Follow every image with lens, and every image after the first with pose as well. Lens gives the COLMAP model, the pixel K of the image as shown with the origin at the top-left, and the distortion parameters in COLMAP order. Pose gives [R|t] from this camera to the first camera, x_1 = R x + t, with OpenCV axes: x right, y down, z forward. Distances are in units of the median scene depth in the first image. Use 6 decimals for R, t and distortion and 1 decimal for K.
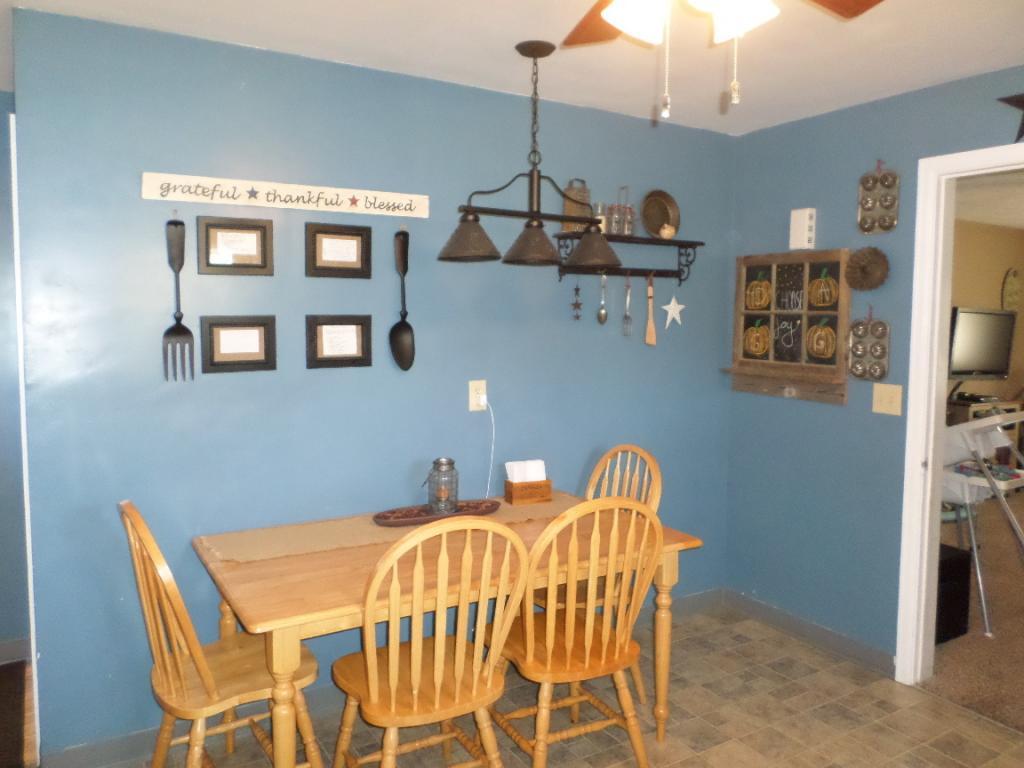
lens RADIAL K [[787.8, 0, 510.4], [0, 787.8, 379.5], [0, 0, 1]] dist [0.010486, -0.014548]
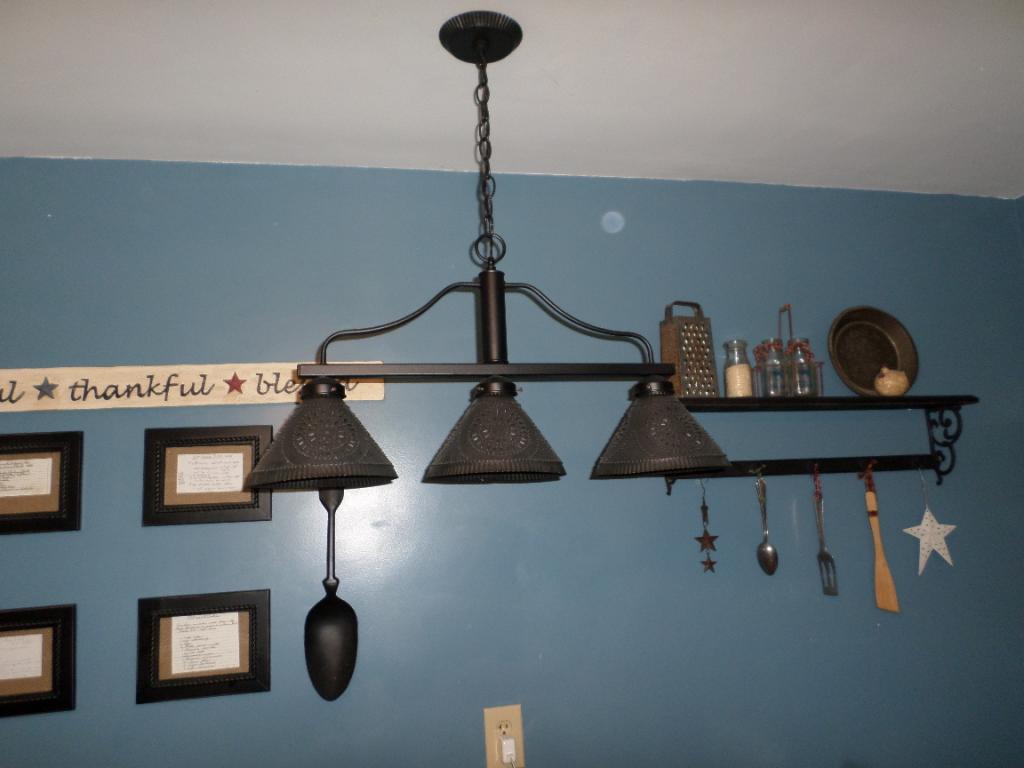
lens RADIAL K [[787.8, 0, 513.0], [0, 787.8, 387.6], [0, 0, 1]] dist [0.010486, -0.014548]
pose [[0.937724, -0.101837, -0.332118, 0.167419], [0.025224, 0.973502, -0.227283, -0.089611], [0.346463, 0.204751, 0.915445, 0.543531]]
